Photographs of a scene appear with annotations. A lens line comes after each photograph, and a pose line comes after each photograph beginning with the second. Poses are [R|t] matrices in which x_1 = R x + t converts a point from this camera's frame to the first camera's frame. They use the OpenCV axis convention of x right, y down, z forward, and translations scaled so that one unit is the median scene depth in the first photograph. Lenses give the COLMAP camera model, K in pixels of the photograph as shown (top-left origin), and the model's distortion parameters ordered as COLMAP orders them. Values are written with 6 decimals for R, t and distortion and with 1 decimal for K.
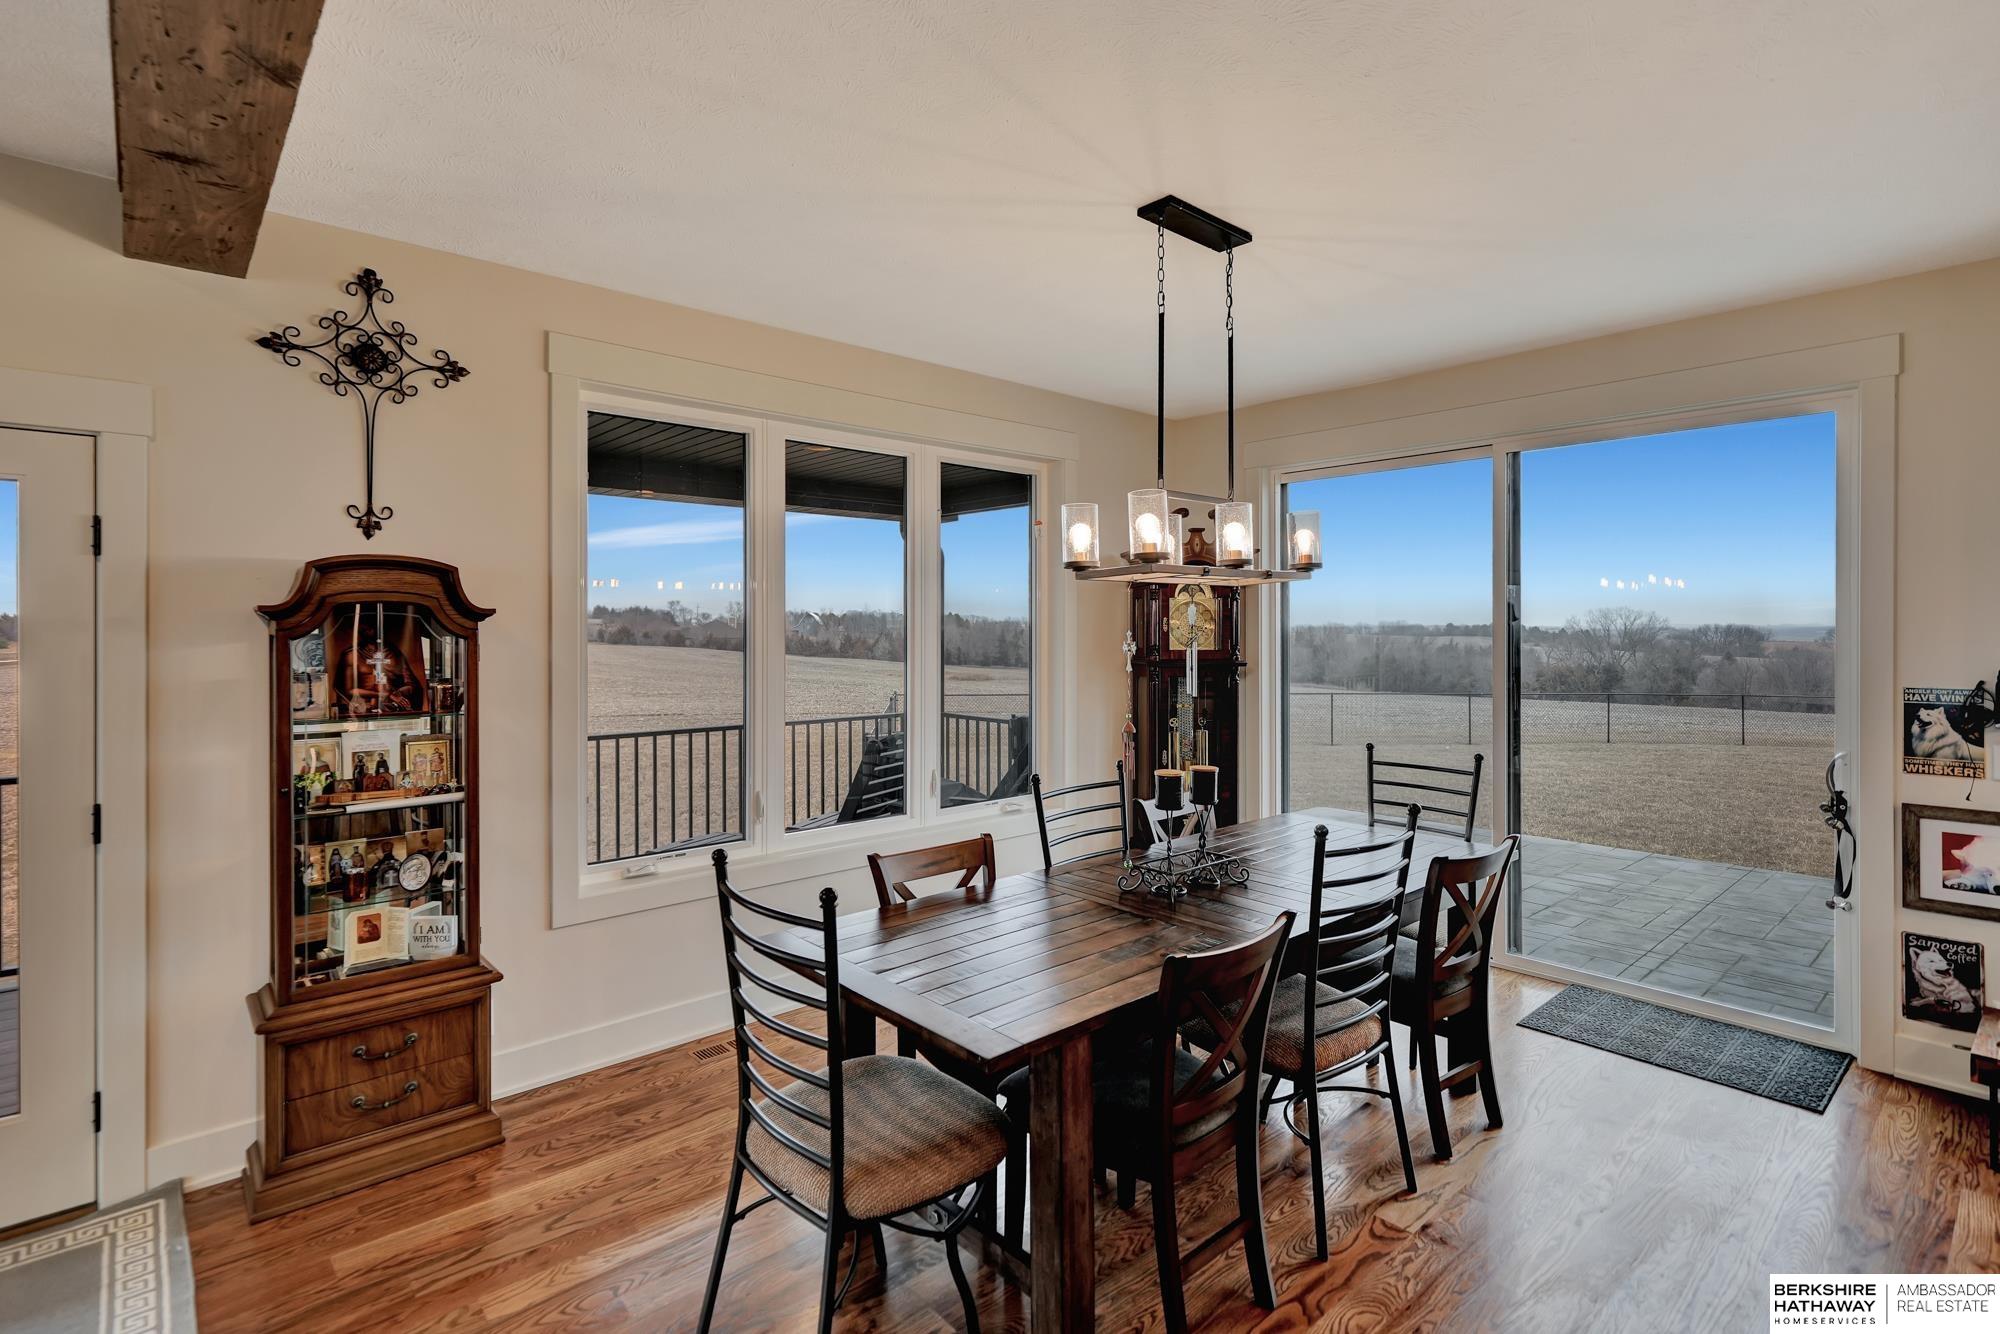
lens RADIAL K [[931.0, 0, 1006.7], [0, 931.0, 627.1], [0, 0, 1]] dist [-0.002492, -0.000874]
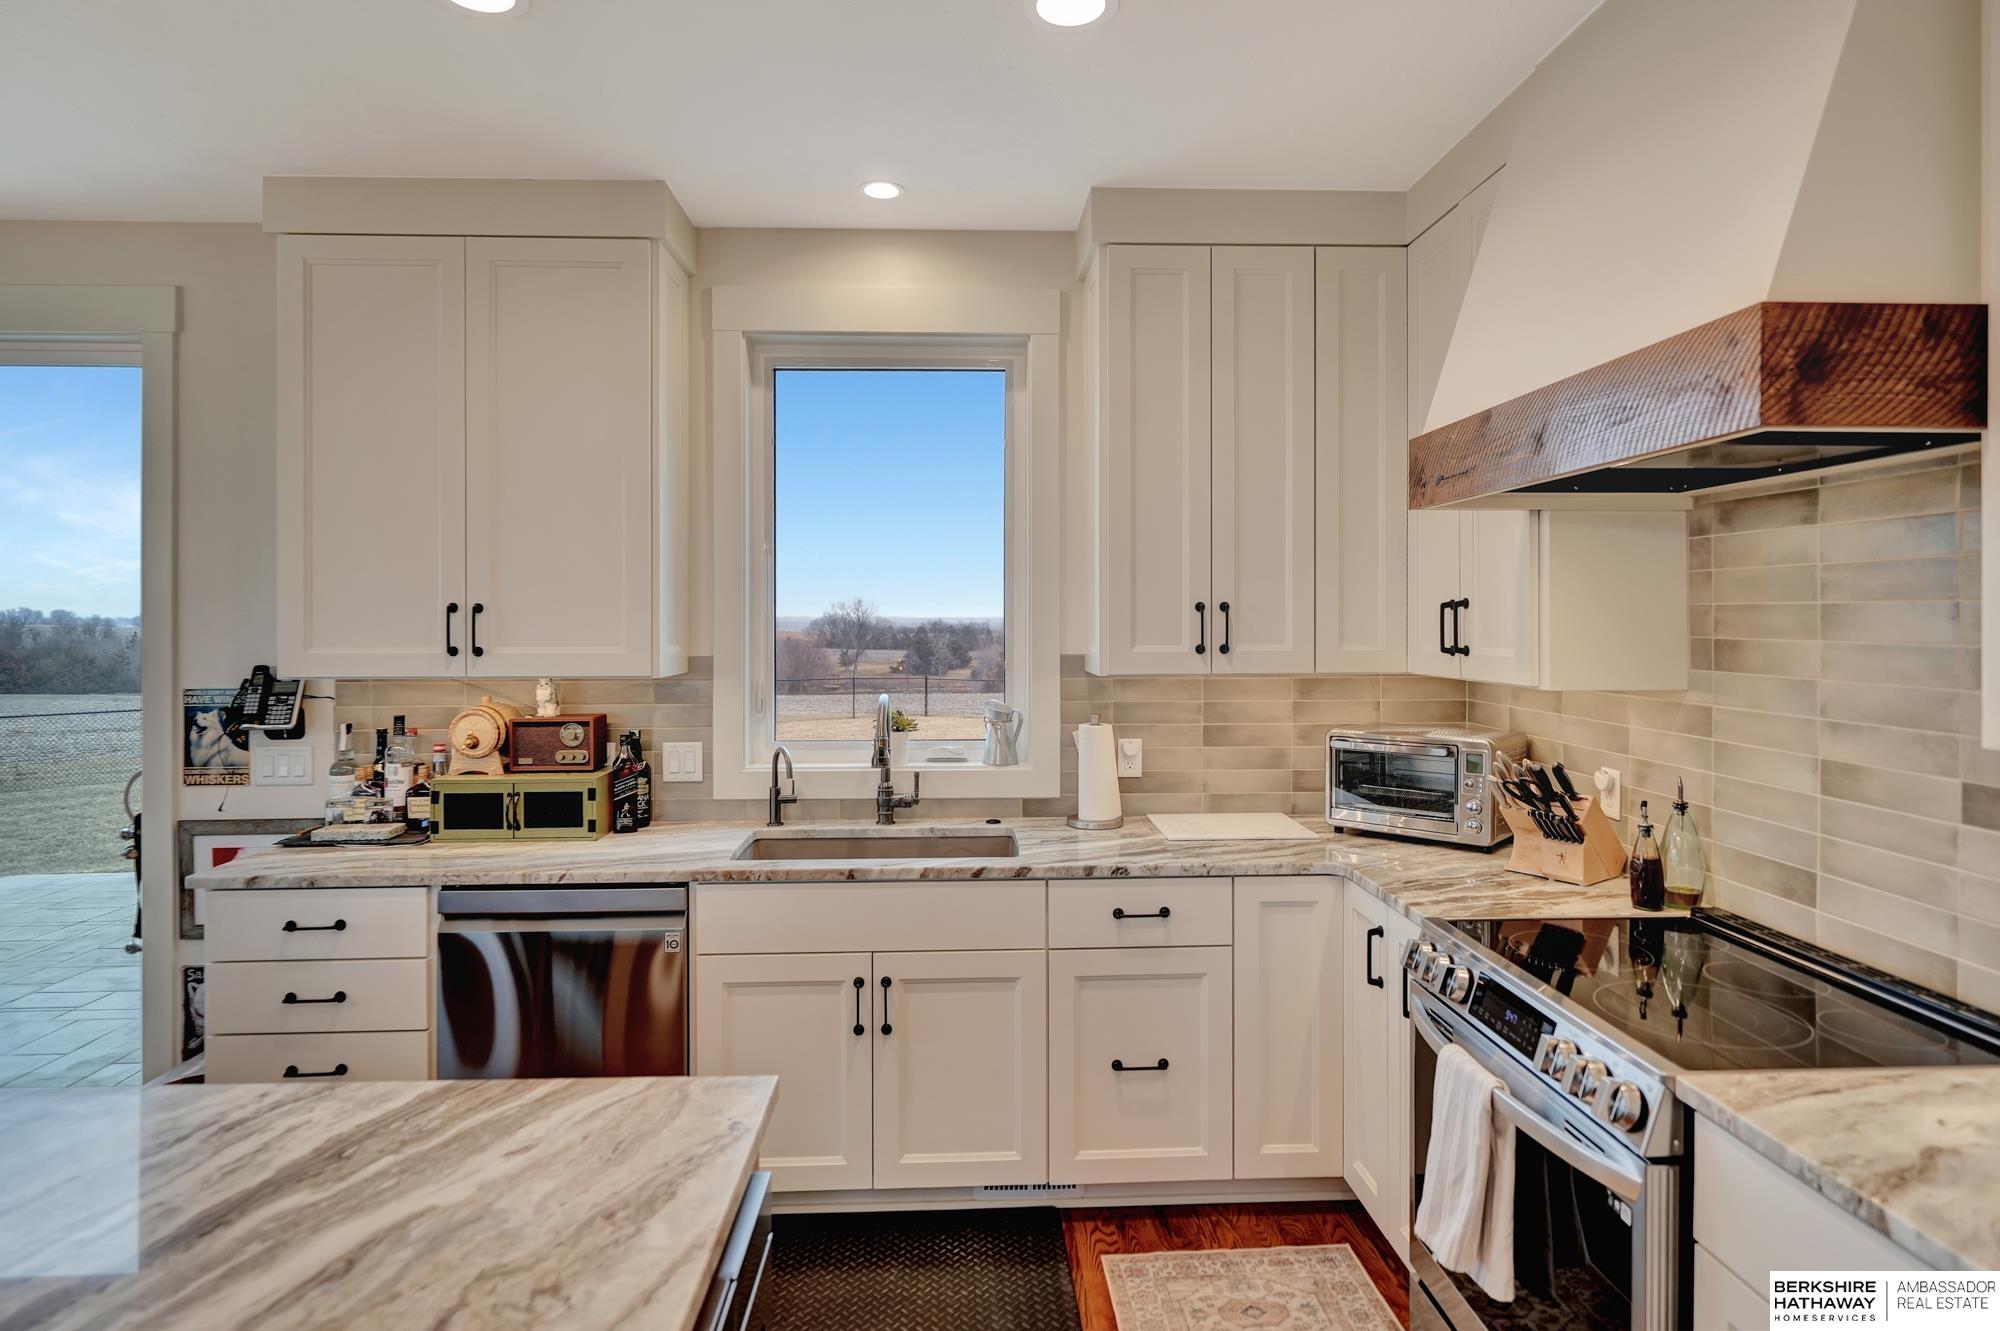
lens RADIAL K [[1075.4, 0, 1001.2], [0, 1075.4, 620.6], [0, 0, 1]] dist [0.016346, 0.000300]
pose [[0.625486, 0.002979, 0.780230, 0.656136], [-0.005207, 0.999986, 0.000357, -0.004505], [-0.780218, -0.004286, 0.625493, -0.254311]]
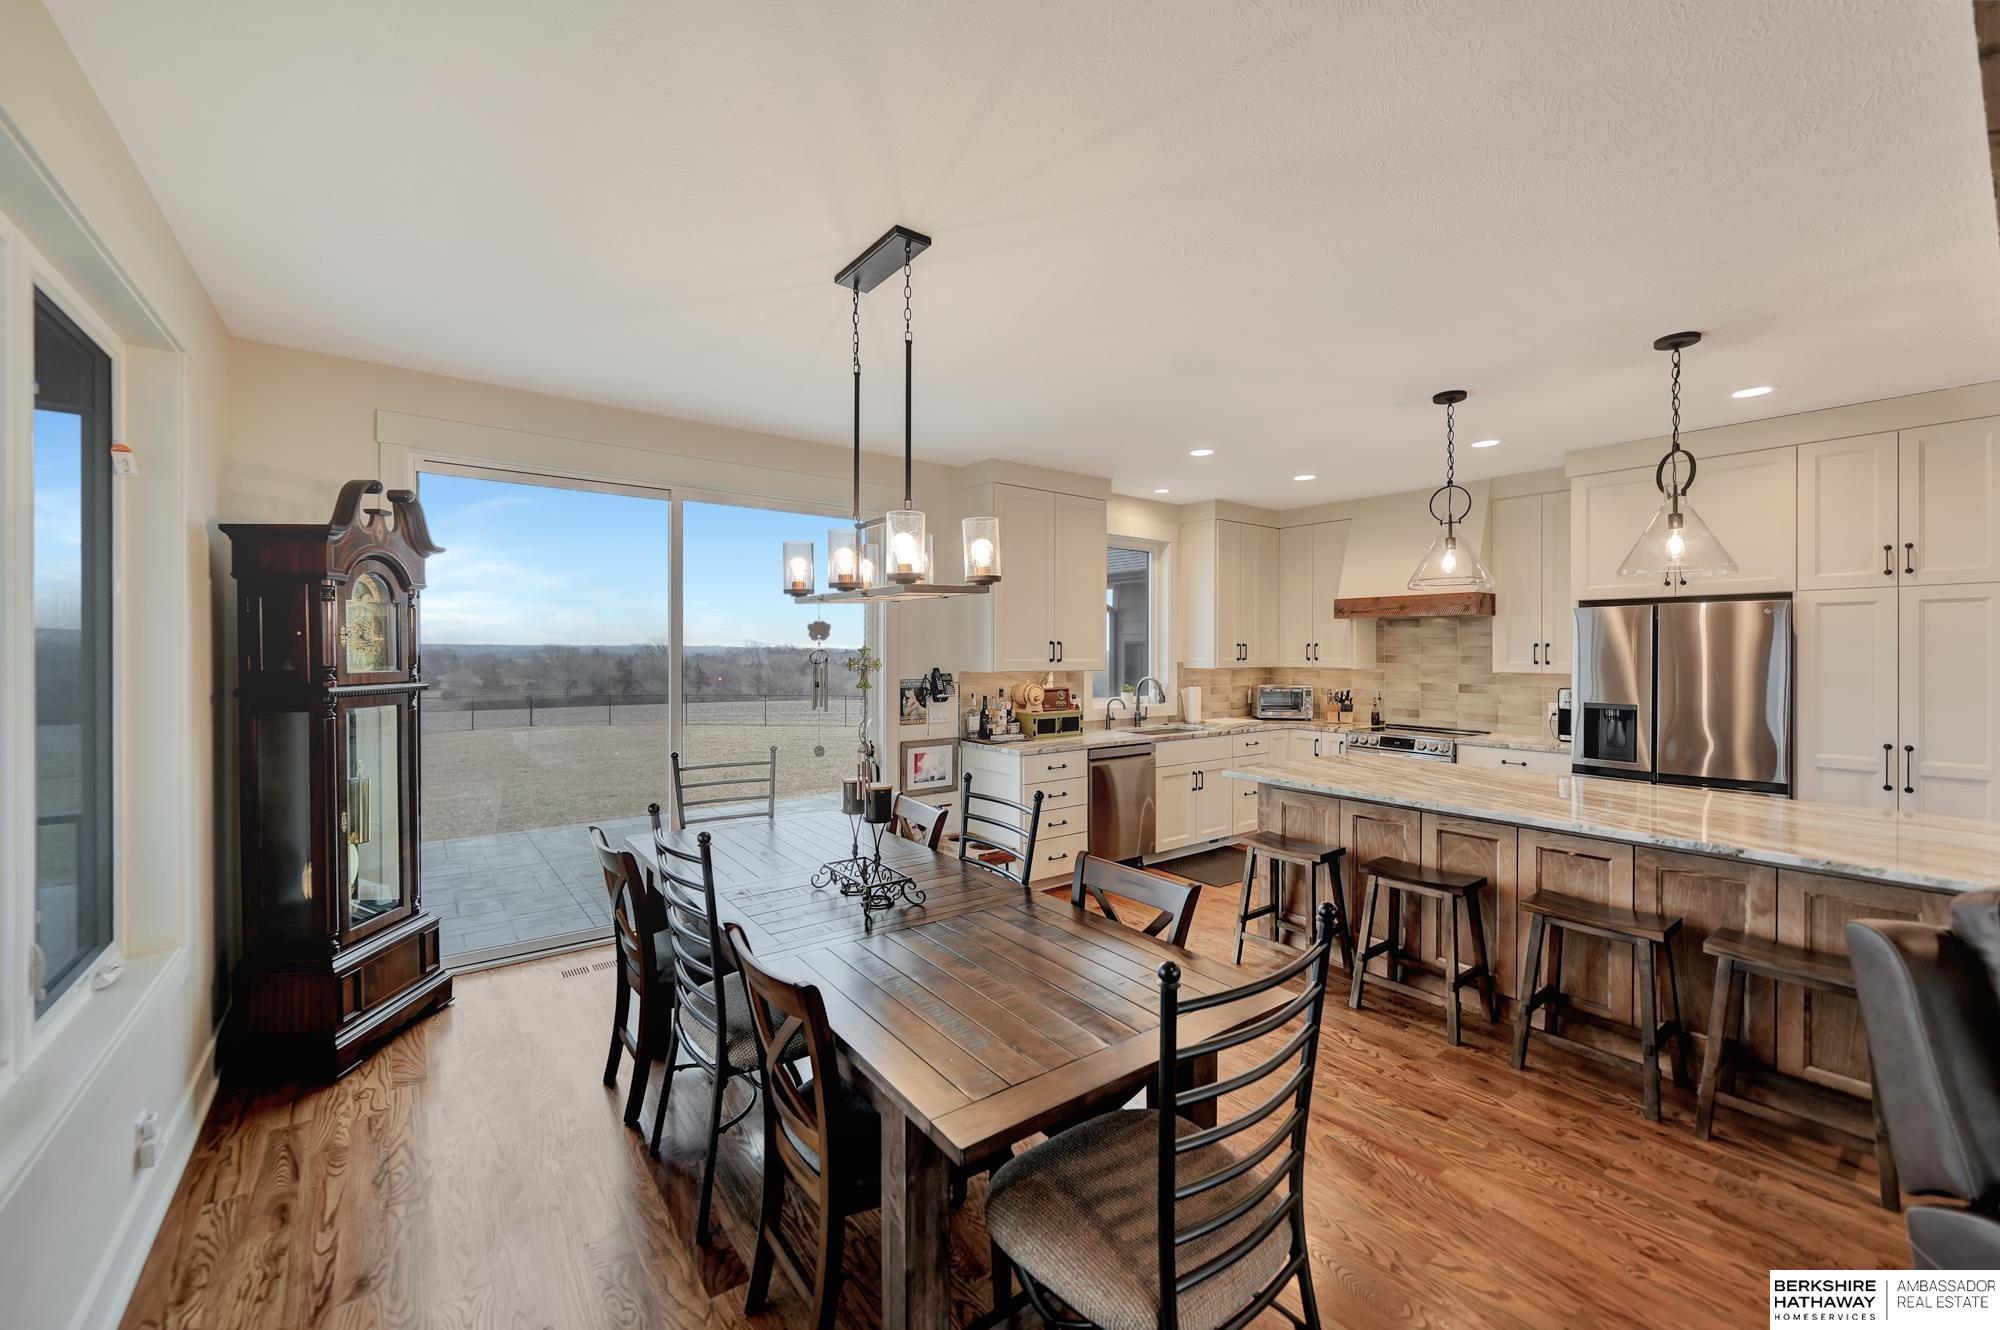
lens RADIAL K [[781.7, 0, 999.8], [0, 781.7, 642.5], [0, 0, 1]] dist [-0.000826, -0.000080]
pose [[0.066443, 0.013300, 0.997702, -0.588198], [-0.009538, 0.999874, -0.012693, 0.009017], [-0.997745, -0.008673, 0.066562, 0.707946]]
